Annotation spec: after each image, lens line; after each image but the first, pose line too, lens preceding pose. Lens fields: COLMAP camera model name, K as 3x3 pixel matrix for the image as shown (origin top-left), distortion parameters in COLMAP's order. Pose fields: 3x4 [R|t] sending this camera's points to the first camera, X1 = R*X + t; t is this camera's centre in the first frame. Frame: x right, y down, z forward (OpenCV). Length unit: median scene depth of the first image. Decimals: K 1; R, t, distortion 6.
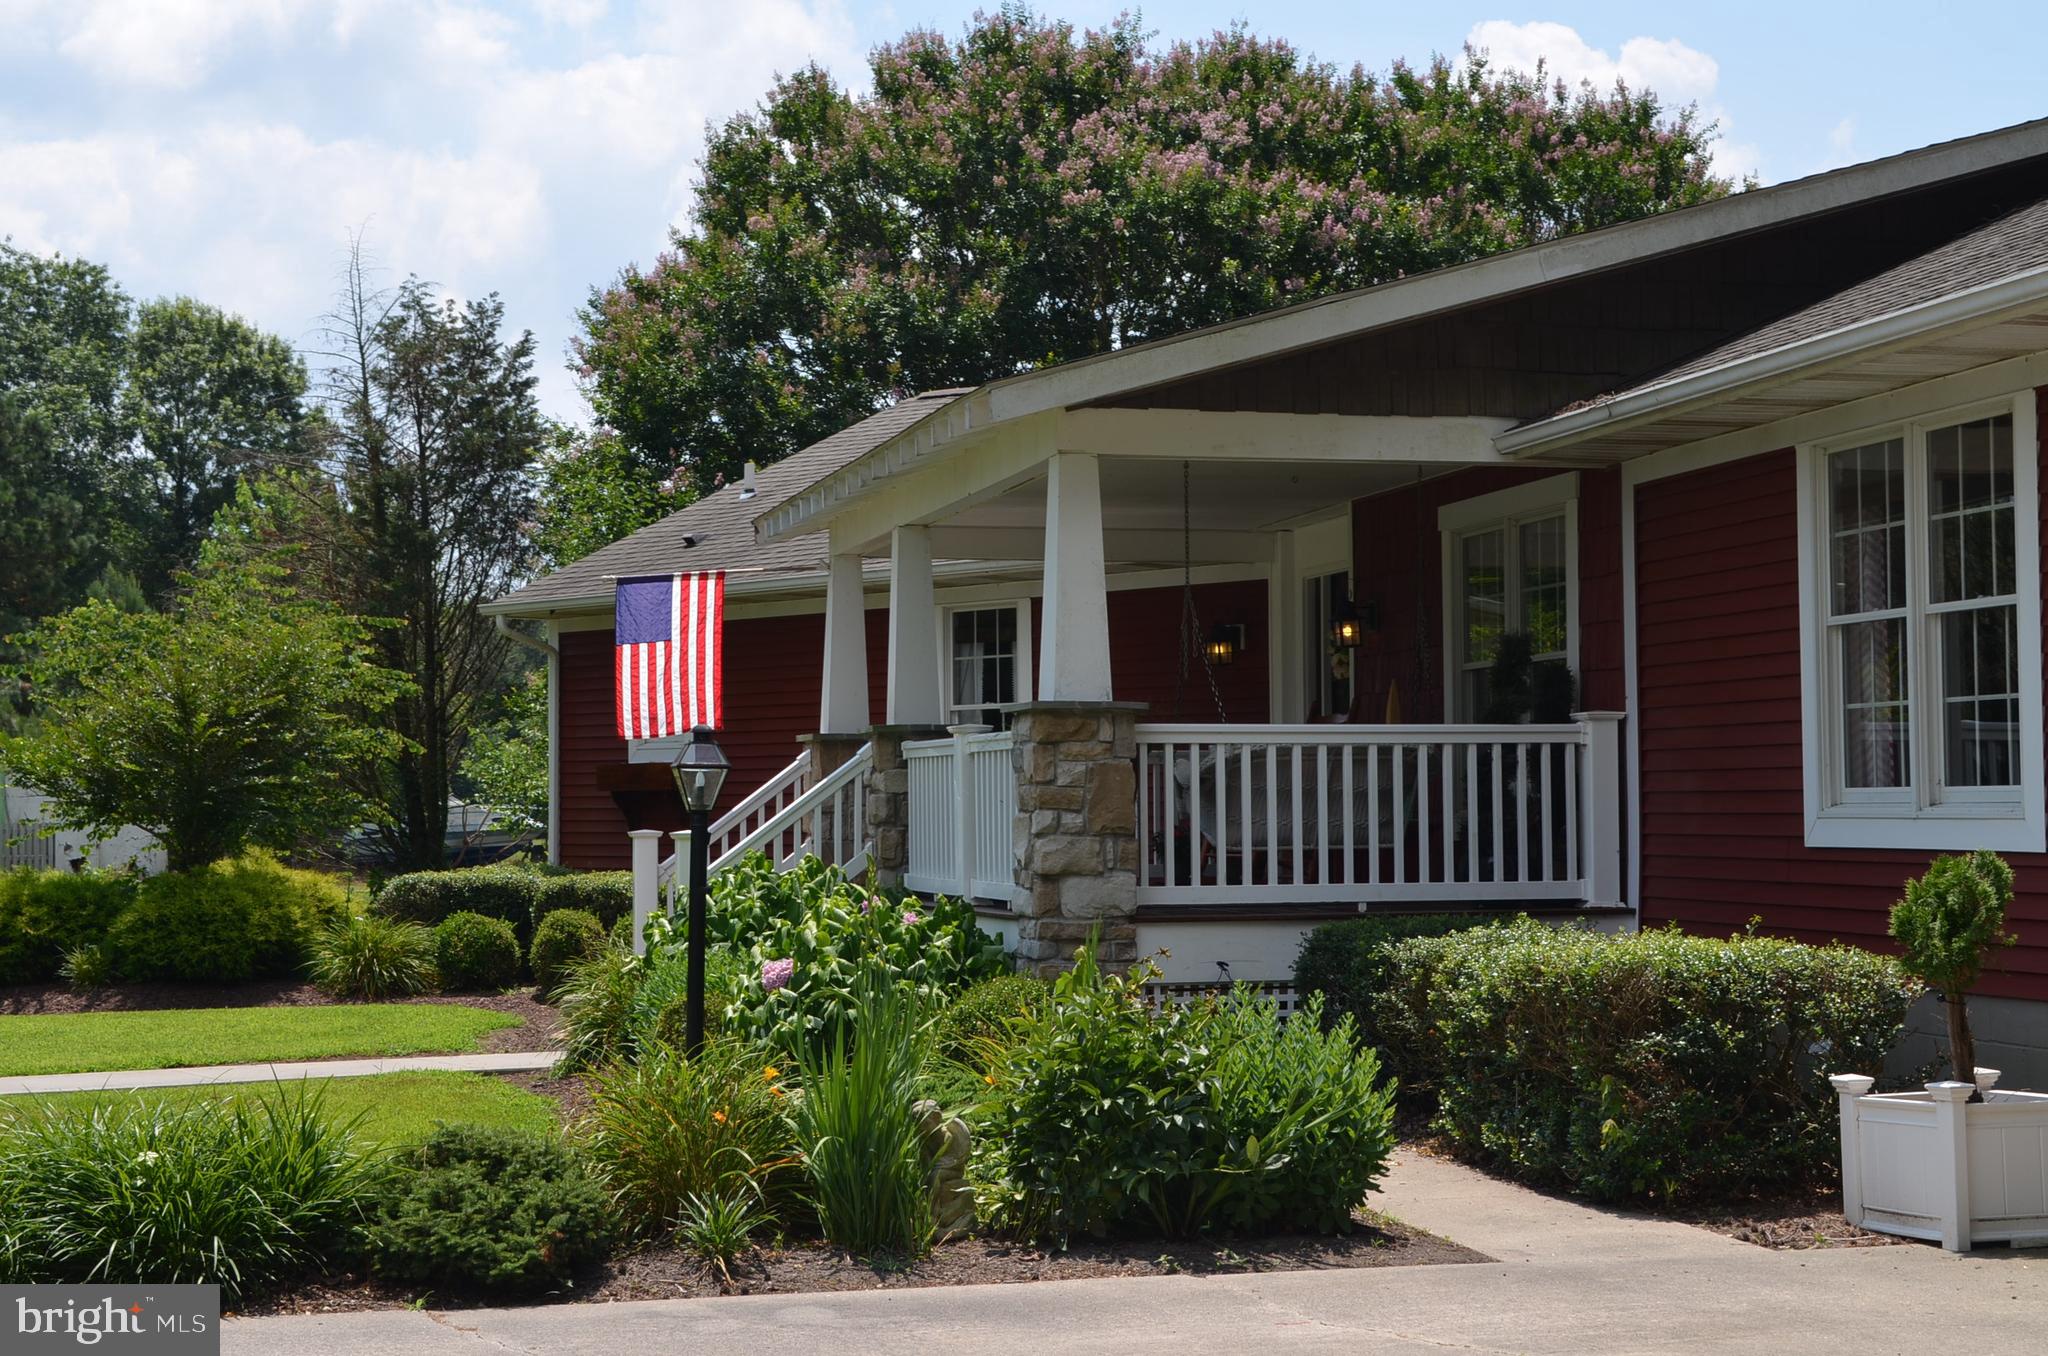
lens RADIAL K [[3254.1, 0, 1025.2], [0, 3254.1, 678.1], [0, 0, 1]] dist [-0.027473, 0.000000]
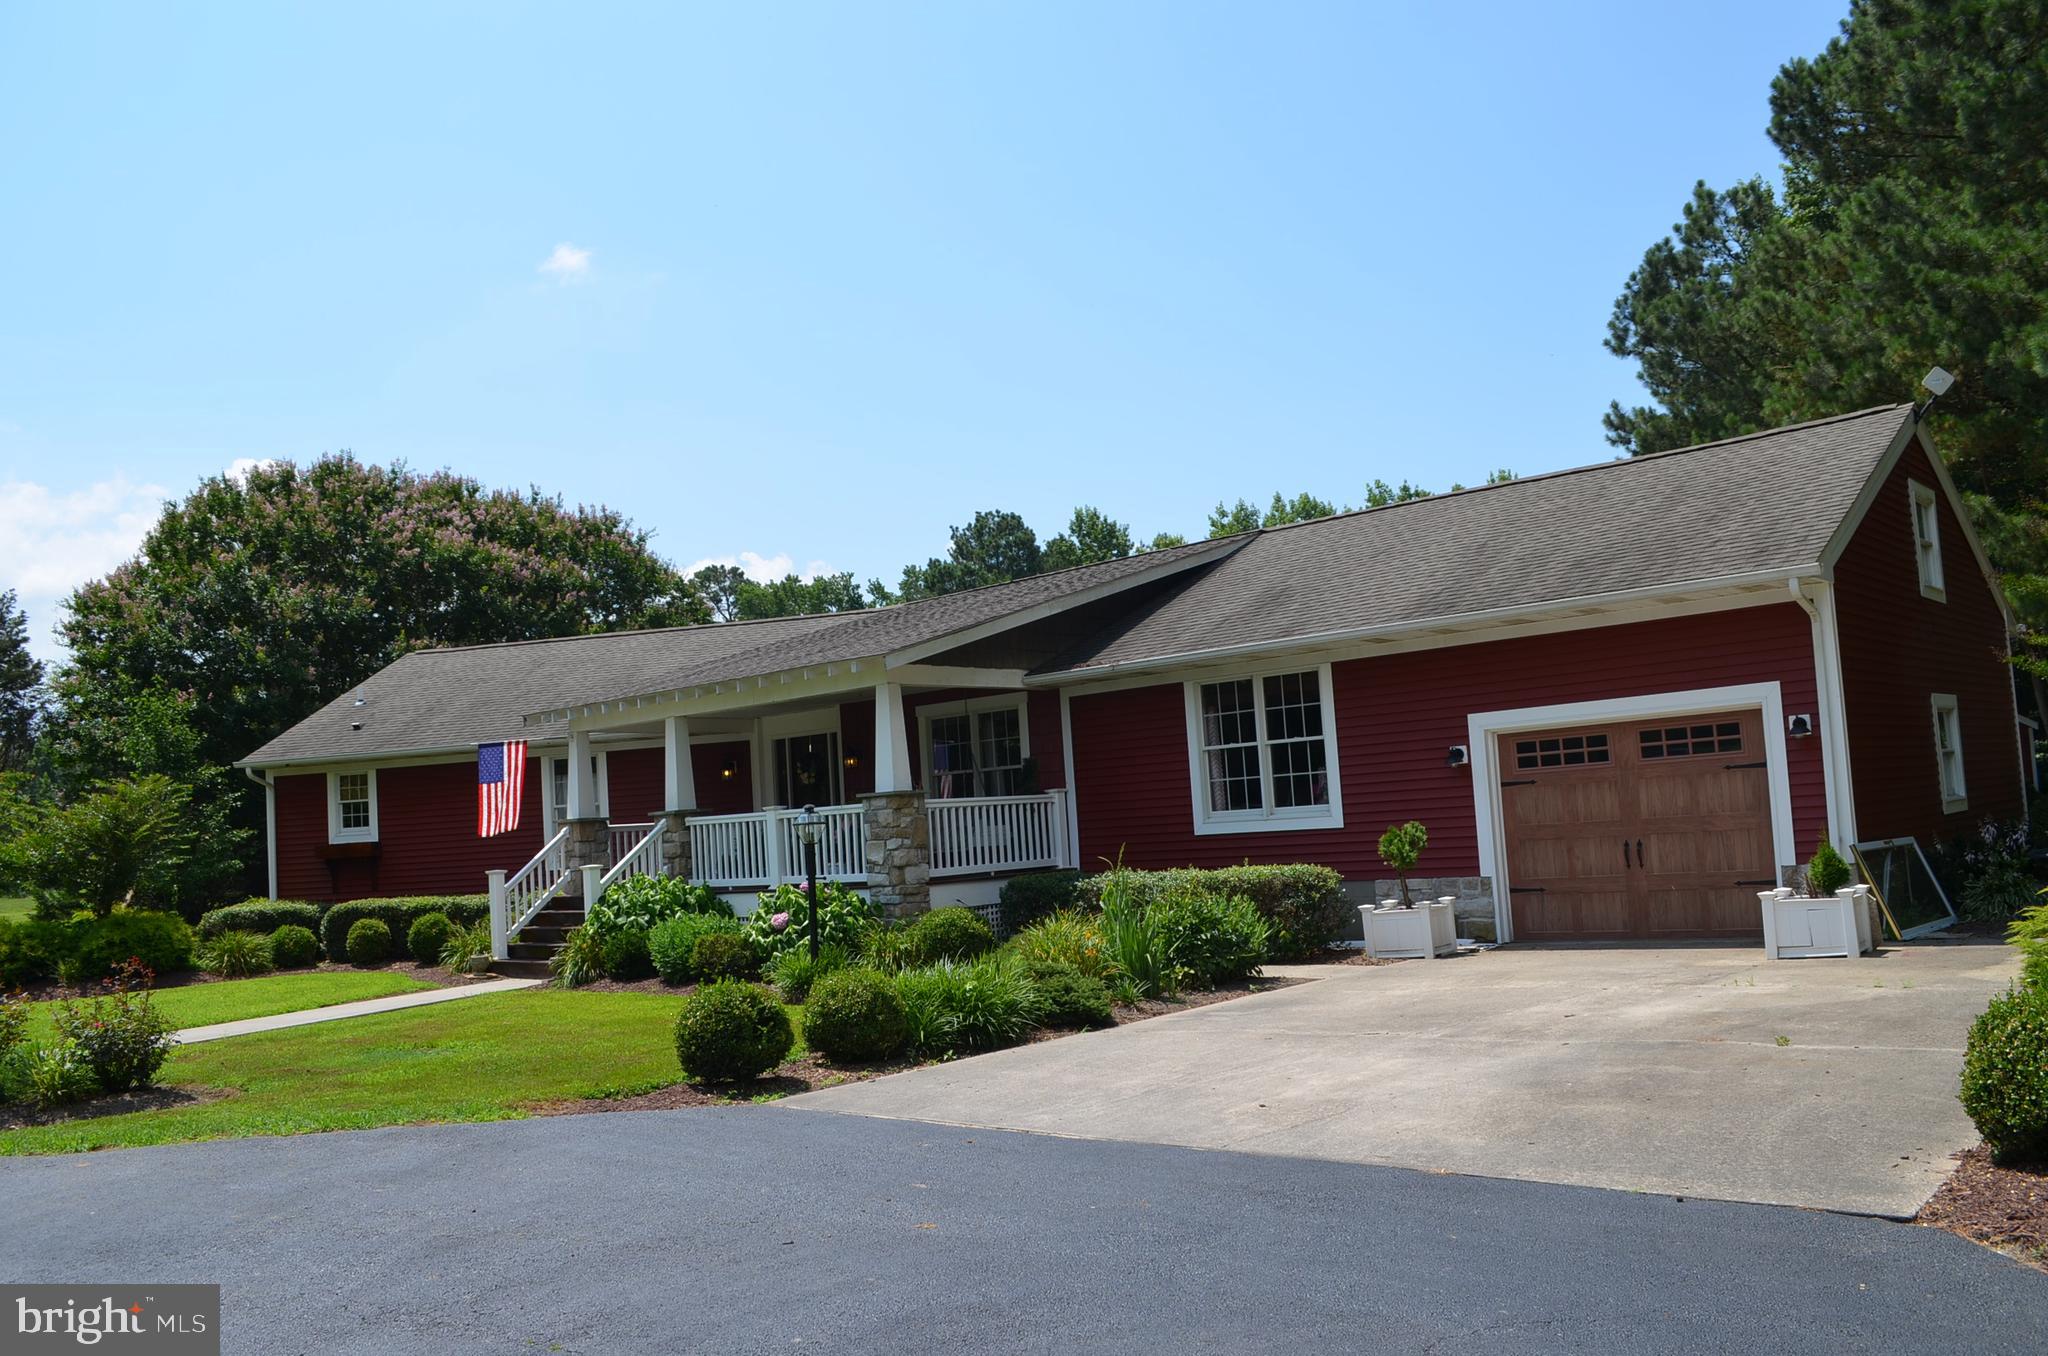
lens RADIAL K [[1600.4, 0, 1018.5], [0, 1600.4, 672.9], [0, 0, 1]] dist [-0.065592, -0.007232]
pose [[0.831666, 0.004494, 0.555258, -0.442932], [0.036166, 0.997406, -0.062241, -0.002378], [-0.554097, 0.071845, 0.829346, -0.000687]]
